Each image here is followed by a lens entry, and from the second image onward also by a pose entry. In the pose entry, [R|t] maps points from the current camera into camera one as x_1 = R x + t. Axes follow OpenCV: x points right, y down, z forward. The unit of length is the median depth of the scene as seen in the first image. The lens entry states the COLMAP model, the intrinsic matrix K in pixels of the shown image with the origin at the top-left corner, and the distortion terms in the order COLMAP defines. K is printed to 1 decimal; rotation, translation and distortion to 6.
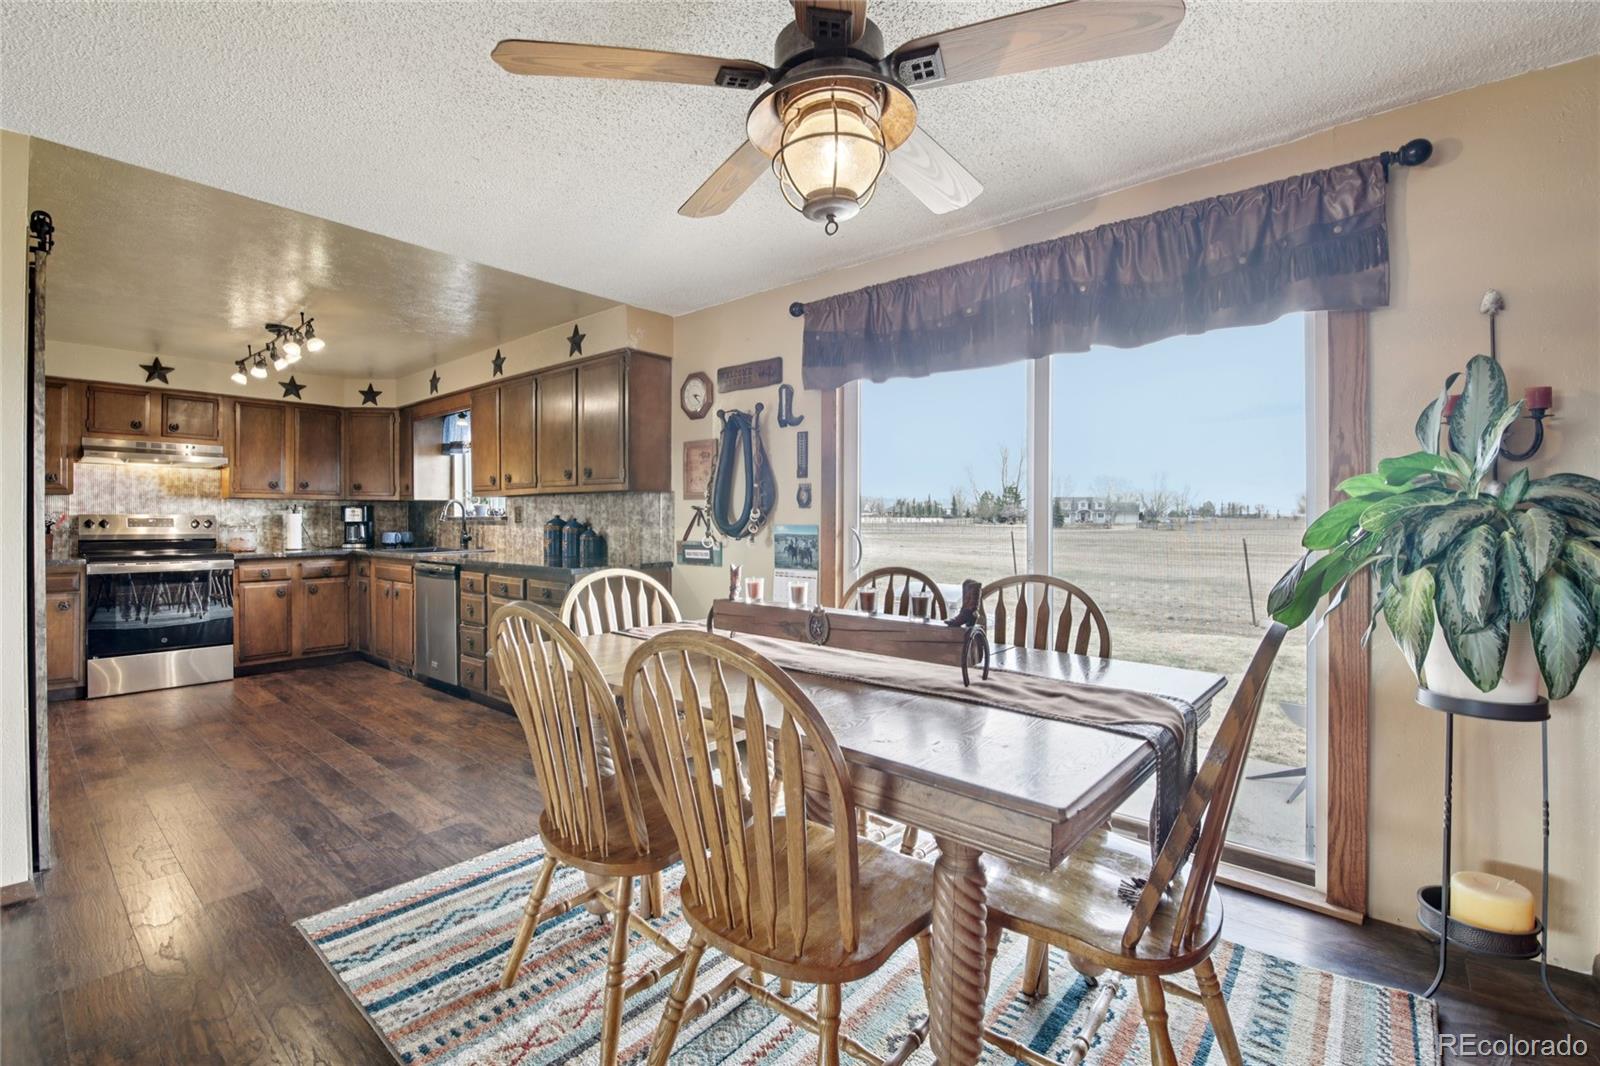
lens RADIAL K [[705.3, 0, 788.6], [0, 705.3, 518.7], [0, 0, 1]] dist [-0.001790, -0.000577]
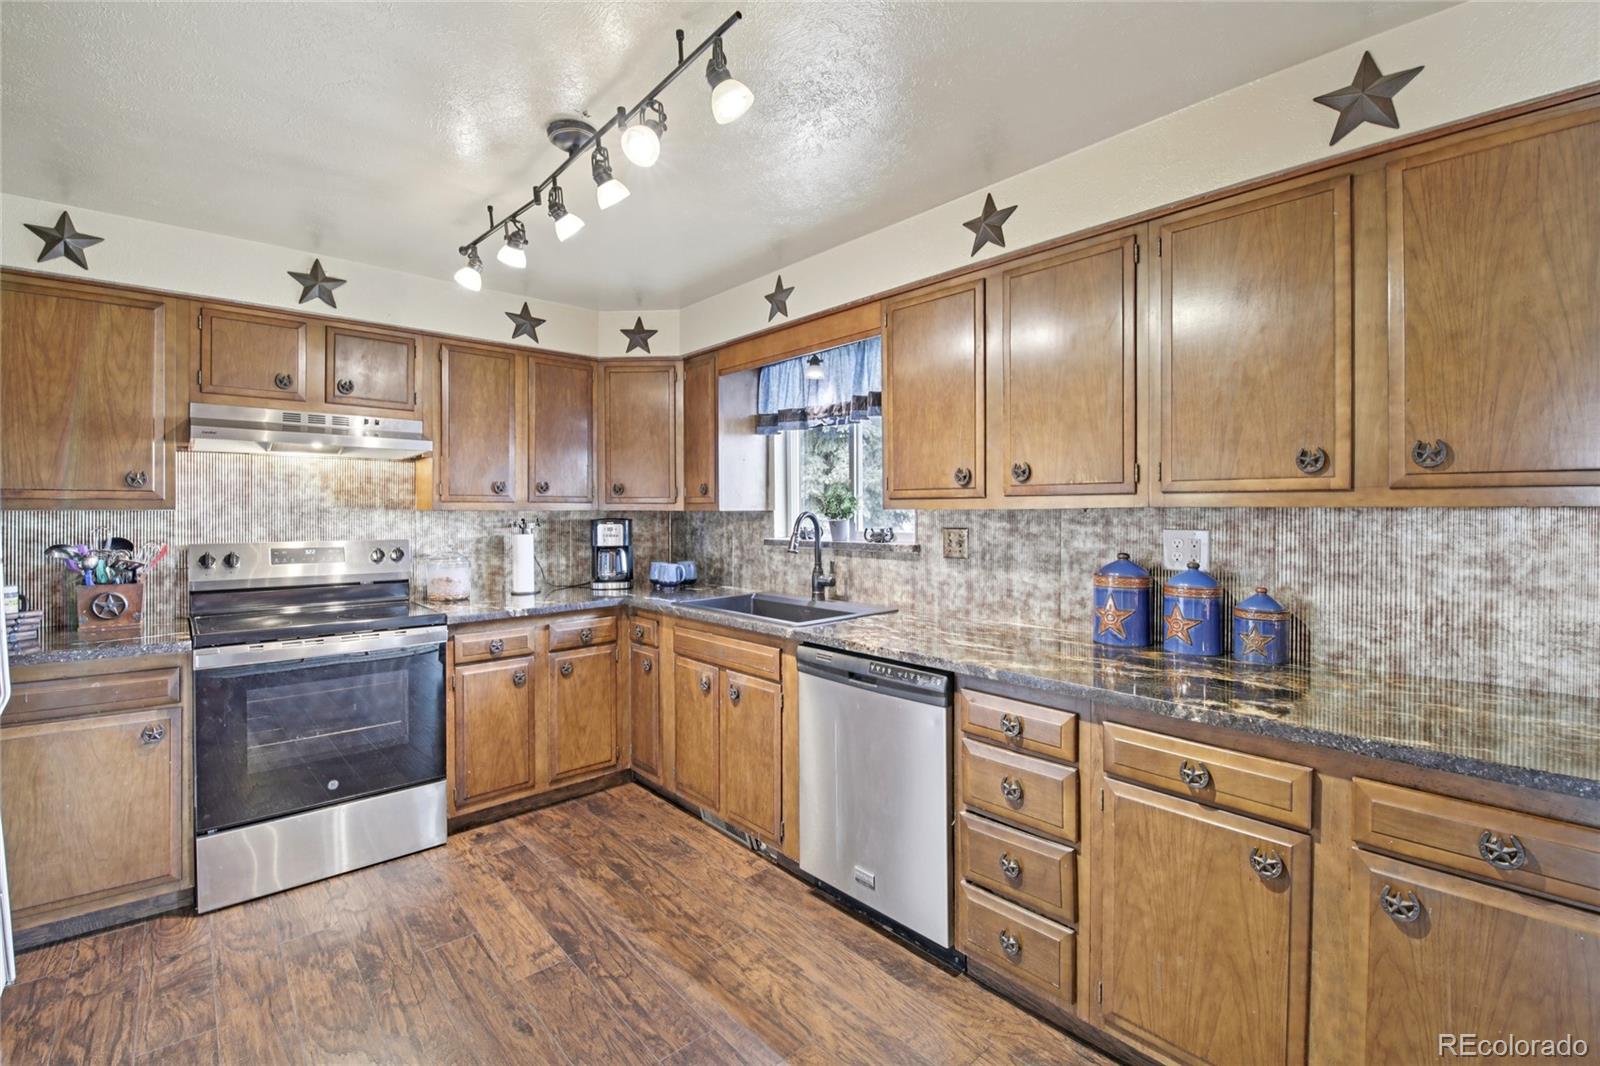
lens RADIAL K [[705.3, 0, 805.4], [0, 705.3, 512.4], [0, 0, 1]] dist [-0.001790, -0.000577]
pose [[0.992851, -0.002197, -0.119343, -0.452102], [0.002523, 0.999993, 0.002588, -0.030963], [0.119337, -0.002870, 0.992850, 0.497204]]
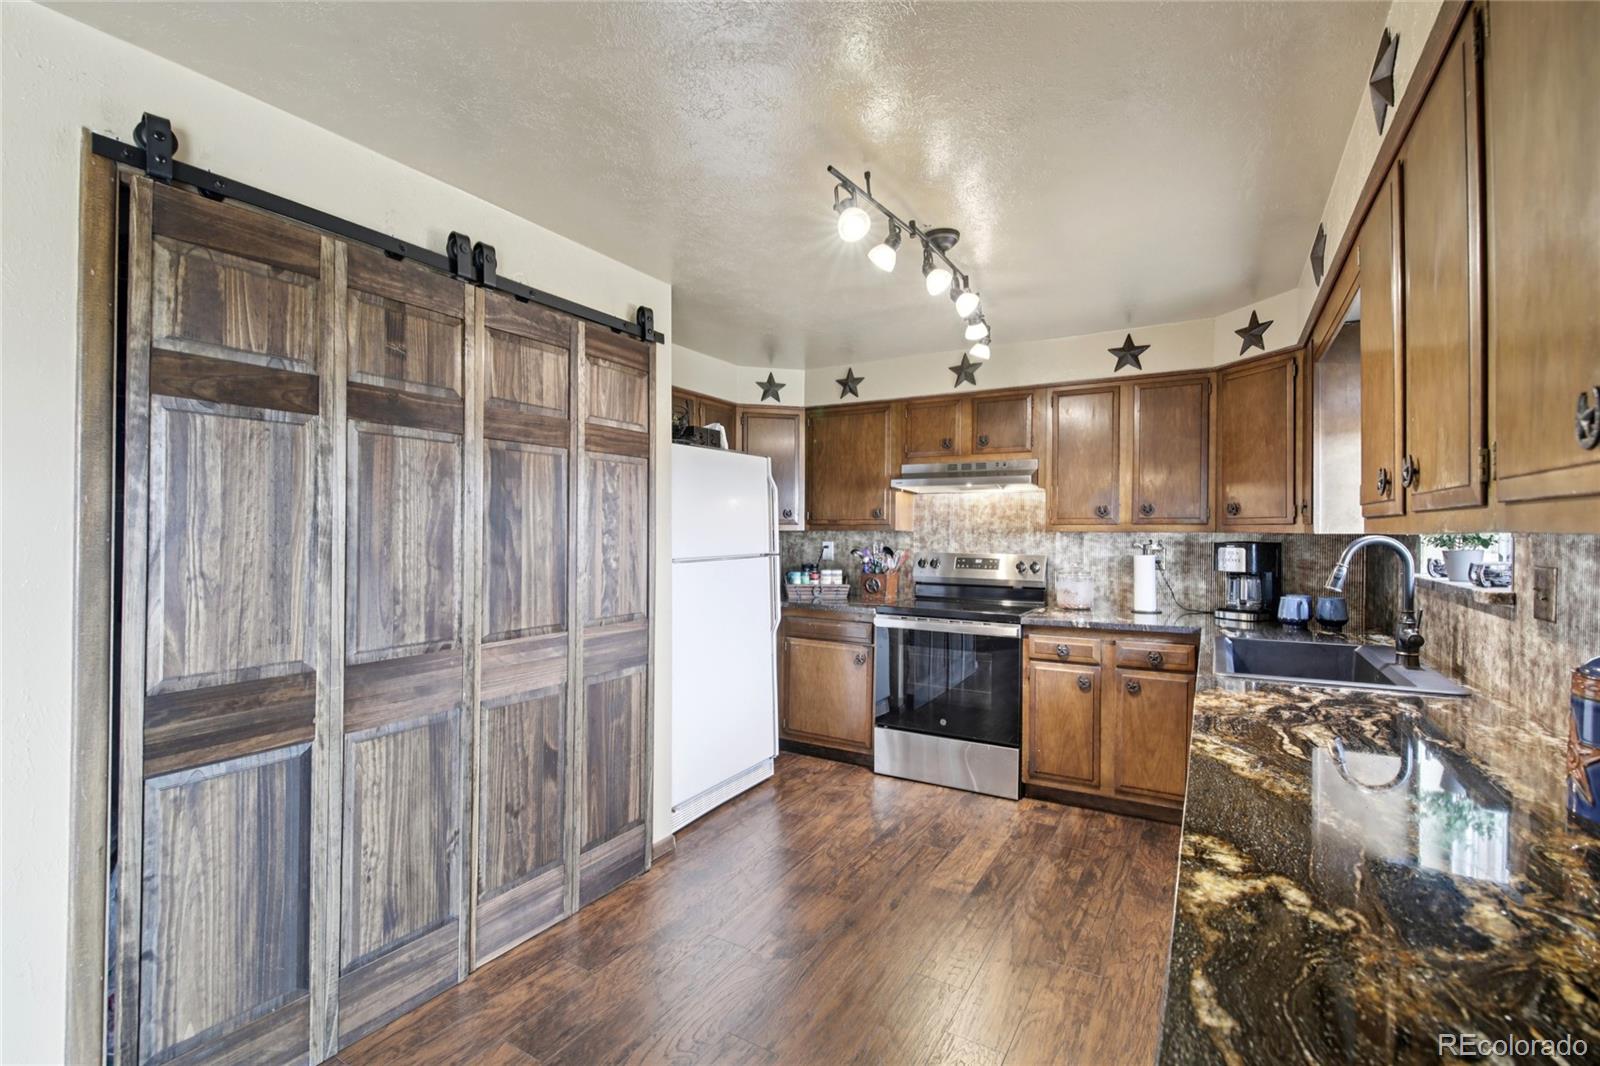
lens RADIAL K [[705.3, 0, 797.3], [0, 705.3, 538.3], [0, 0, 1]] dist [-0.001790, -0.000577]
pose [[0.185464, 0.010174, -0.982598, -0.165001], [-0.002470, 0.999948, 0.009888, -0.031658], [0.982648, 0.000593, 0.185479, 0.674904]]
